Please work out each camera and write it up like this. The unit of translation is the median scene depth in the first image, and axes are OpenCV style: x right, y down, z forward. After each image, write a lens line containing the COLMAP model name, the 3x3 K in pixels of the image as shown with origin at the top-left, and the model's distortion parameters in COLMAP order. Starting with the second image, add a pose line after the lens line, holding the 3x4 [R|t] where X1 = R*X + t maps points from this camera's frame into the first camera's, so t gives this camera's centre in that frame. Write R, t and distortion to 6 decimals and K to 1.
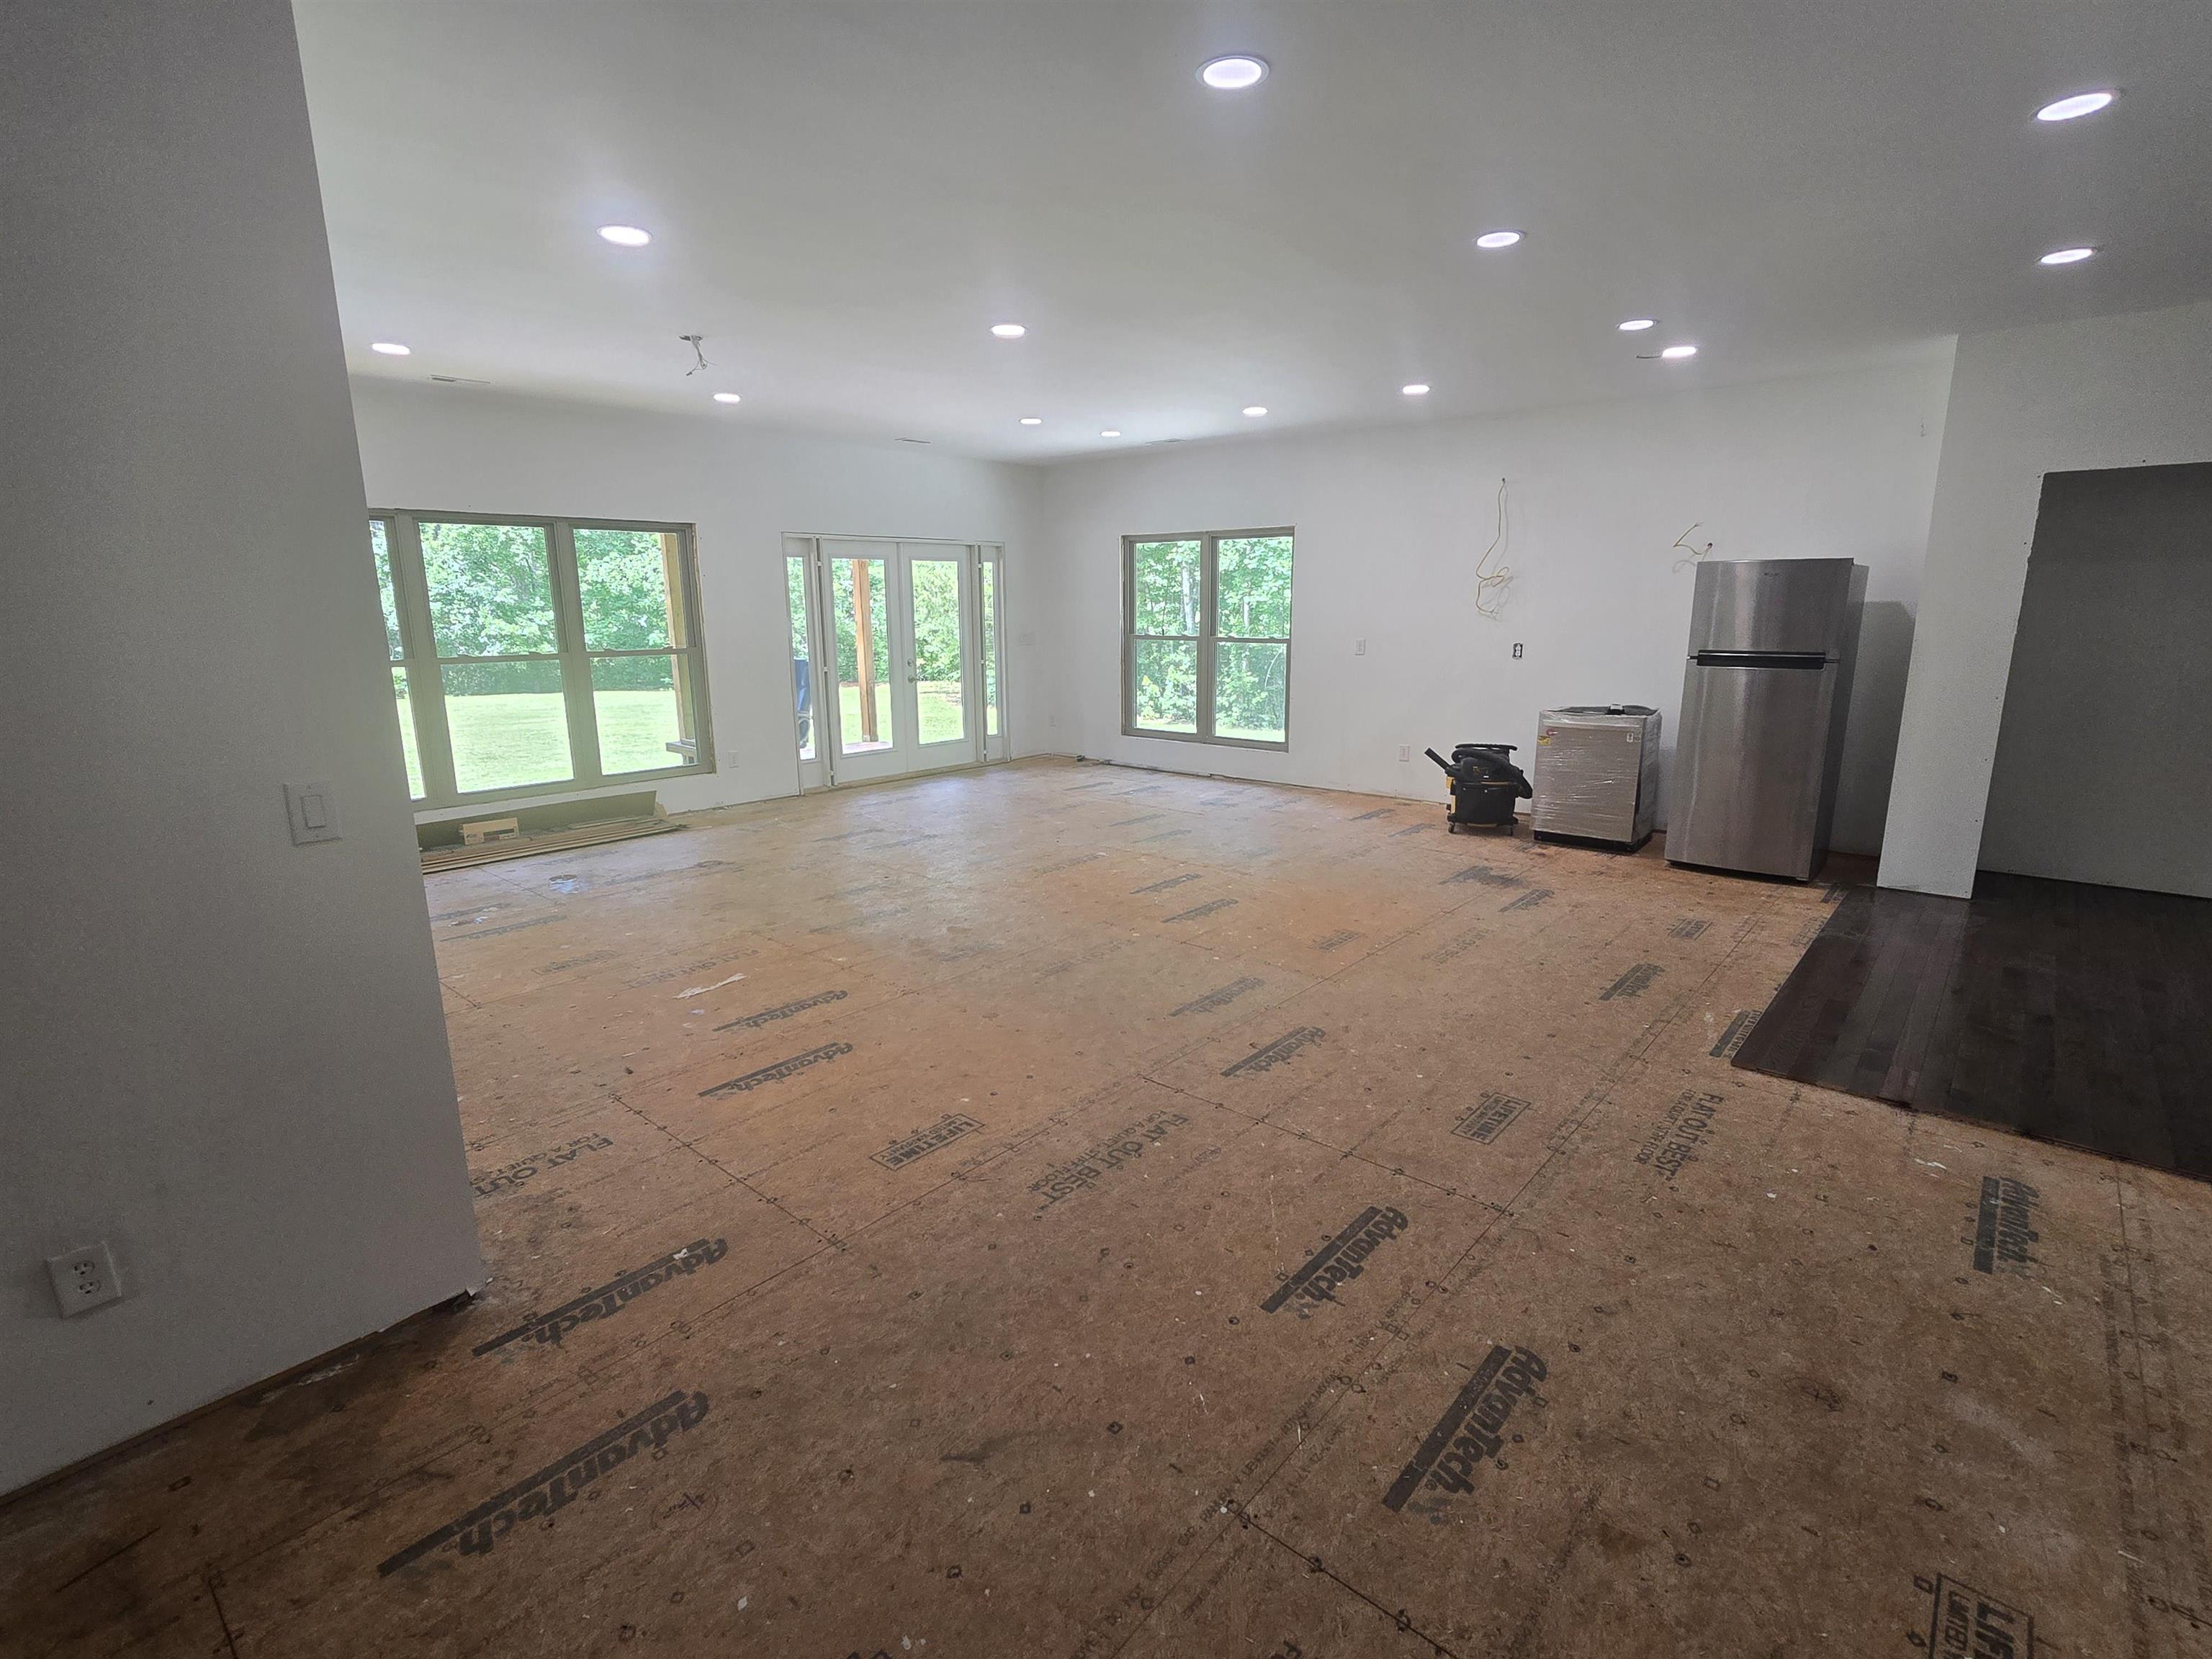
lens RADIAL K [[1062.1, 0, 1099.6], [0, 1062.1, 827.2], [0, 0, 1]] dist [0.005634, -0.000685]
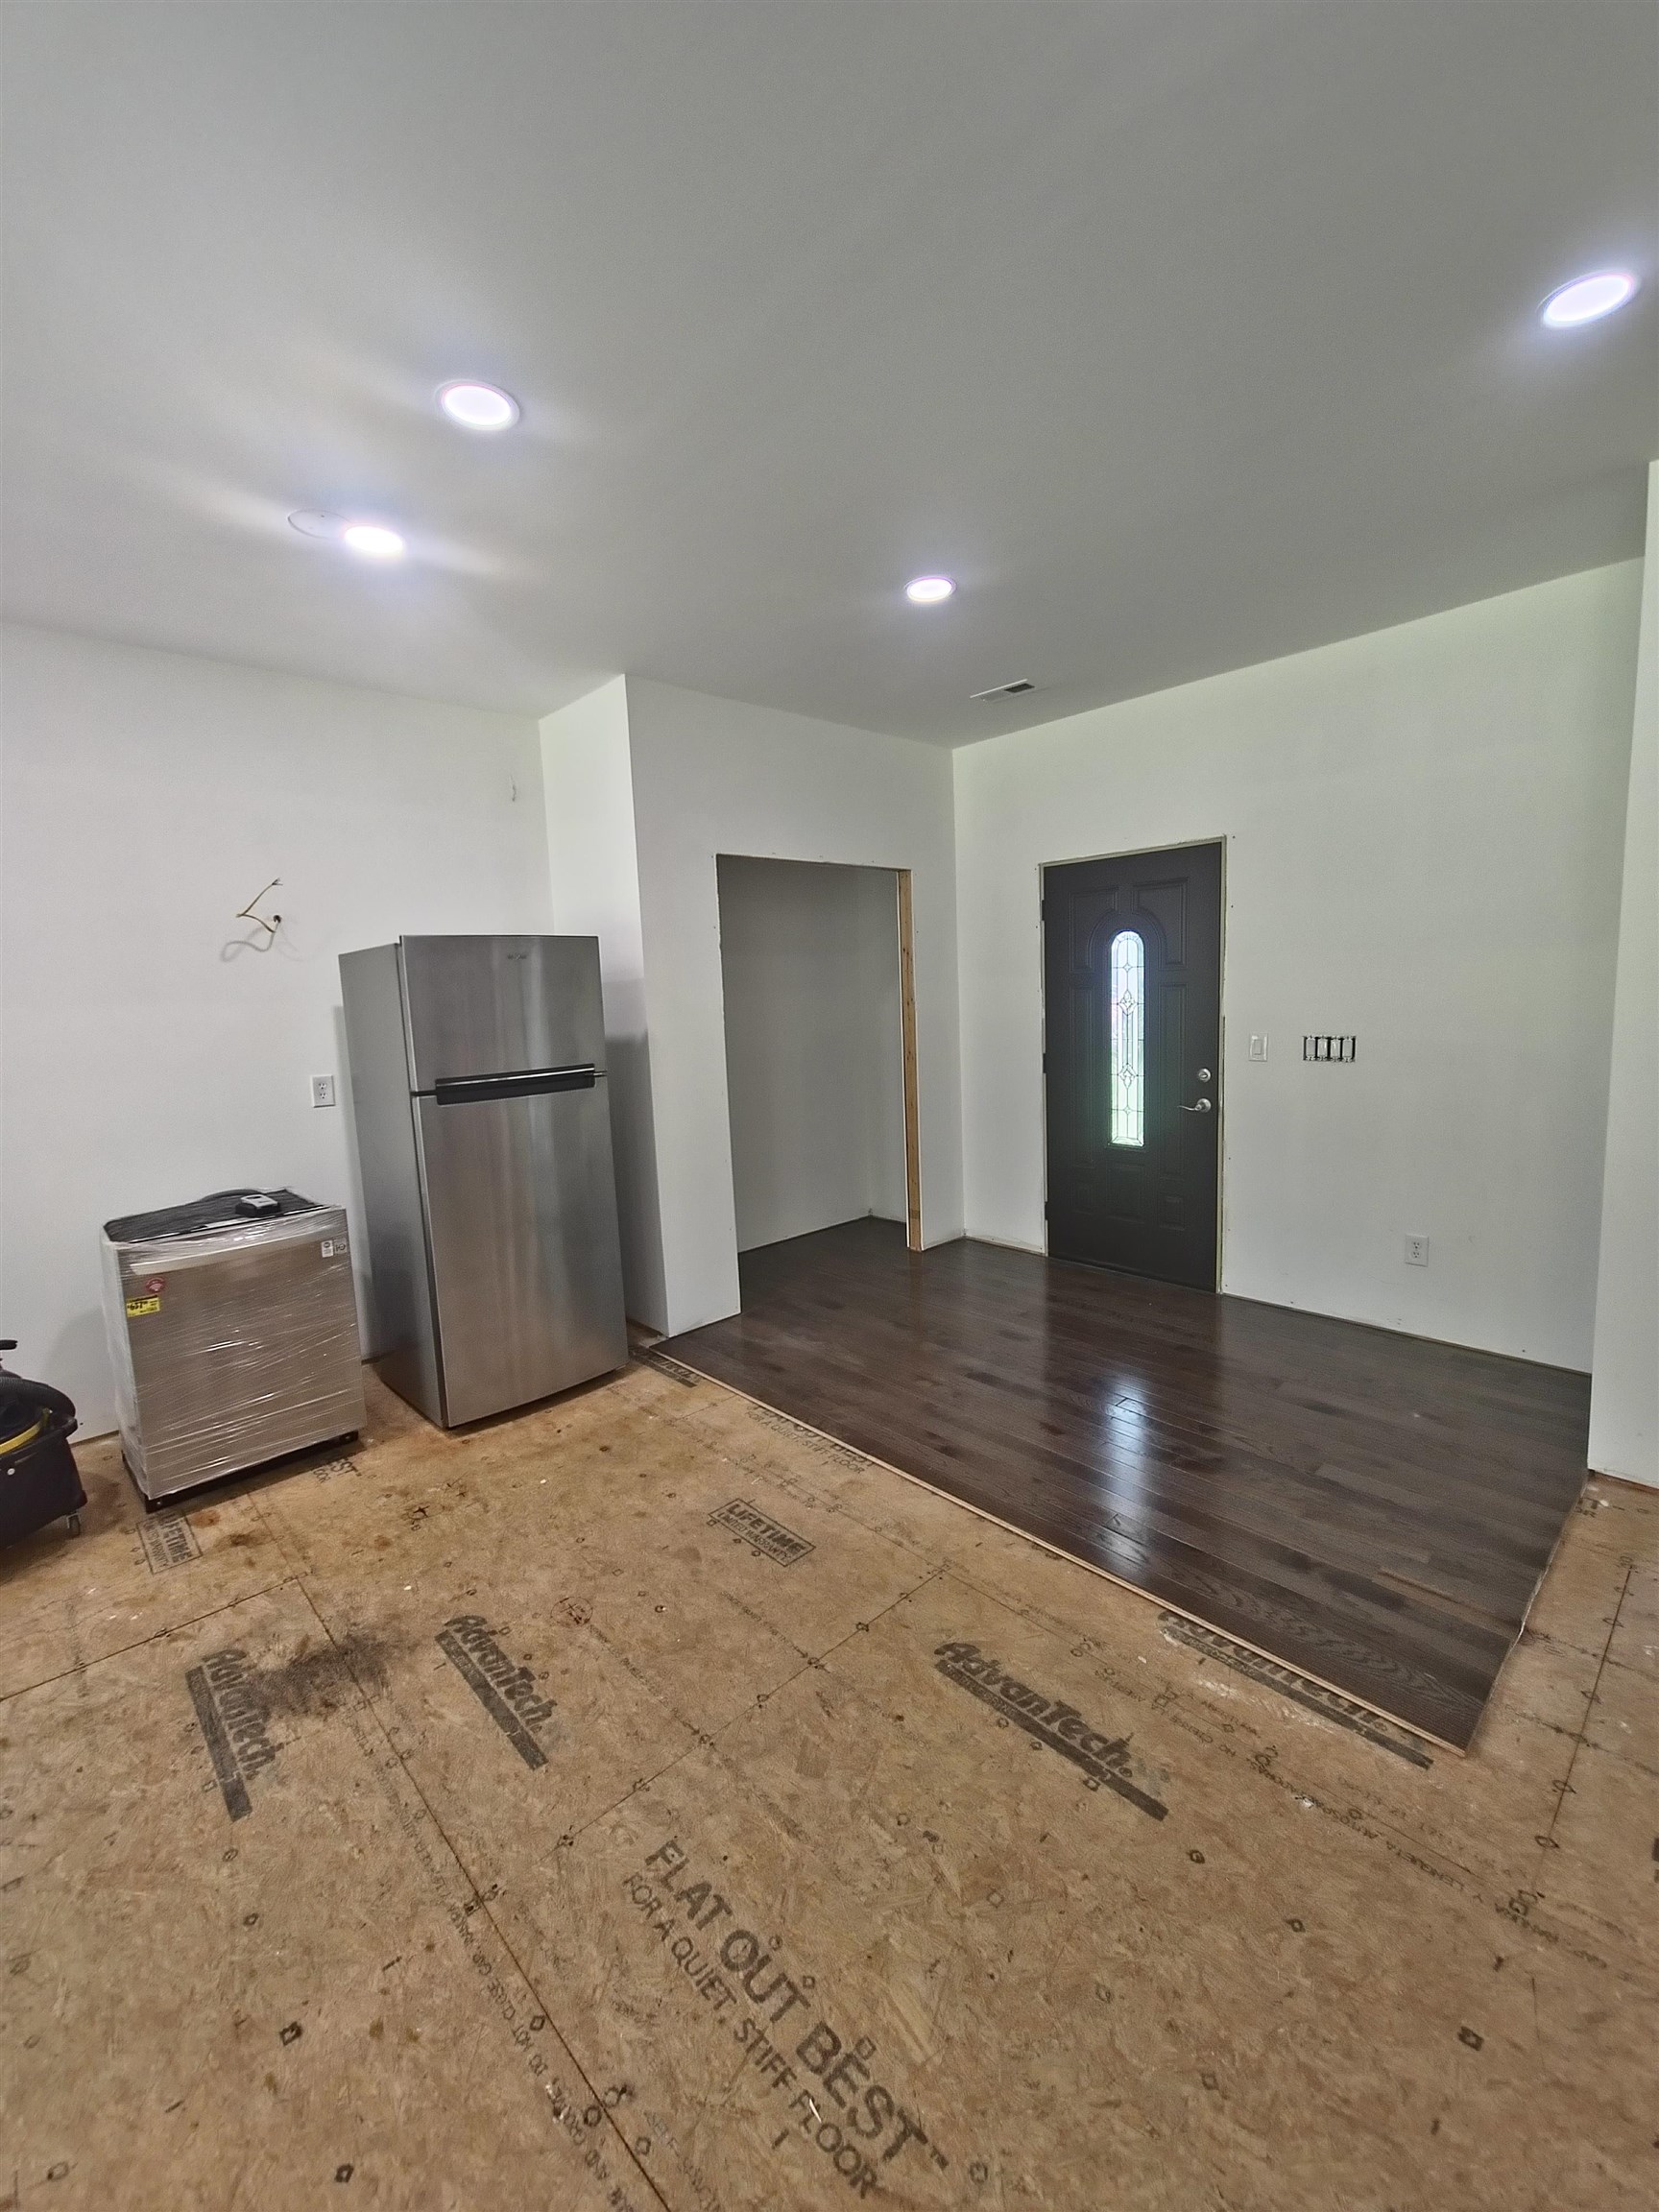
lens RADIAL K [[909.1, 0, 828.7], [0, 909.1, 1091.3], [0, 0, 1]] dist [0.006304, -0.003534]
pose [[0.099204, -0.111996, 0.988744, 0.086082], [0.247779, 0.965128, 0.084460, -0.170453], [-0.963724, 0.236612, 0.123495, 0.832494]]
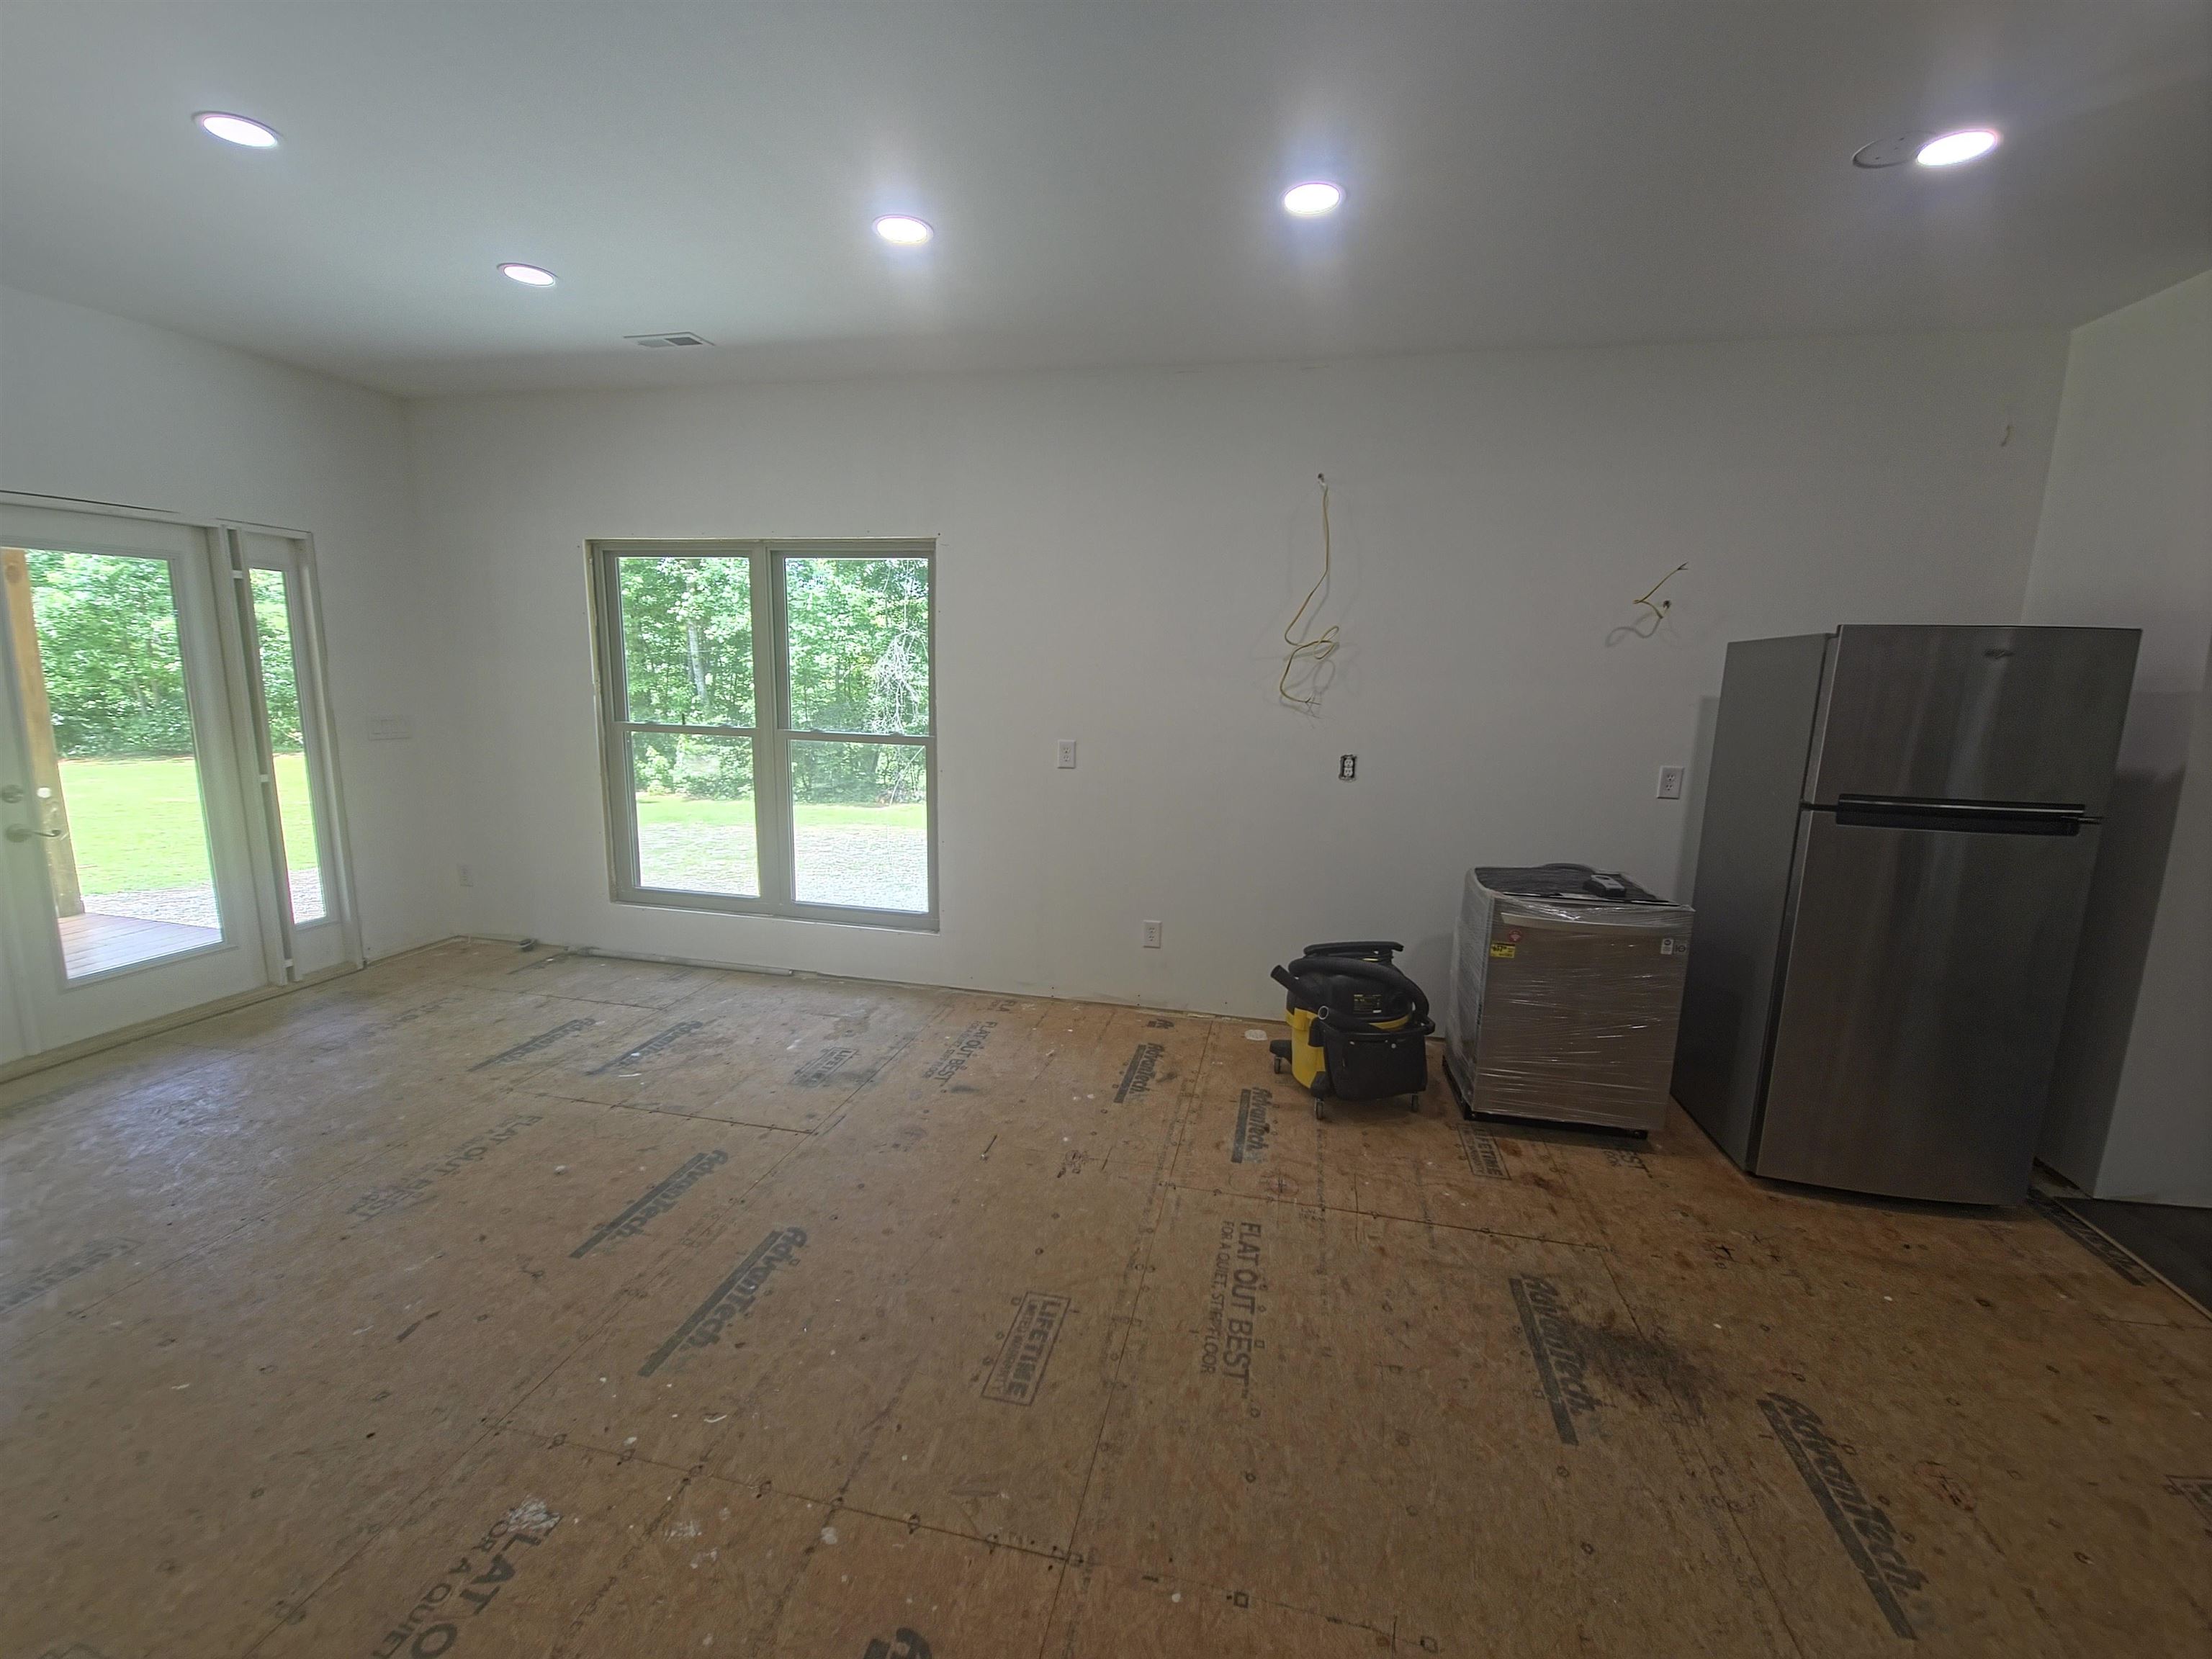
lens RADIAL K [[909.1, 0, 1107.1], [0, 909.1, 828.5], [0, 0, 1]] dist [0.006304, -0.003534]
pose [[0.874438, -0.054457, 0.482072, 0.039586], [0.071462, 0.997299, -0.016967, -0.192652], [-0.479846, 0.049286, 0.875967, 0.900753]]
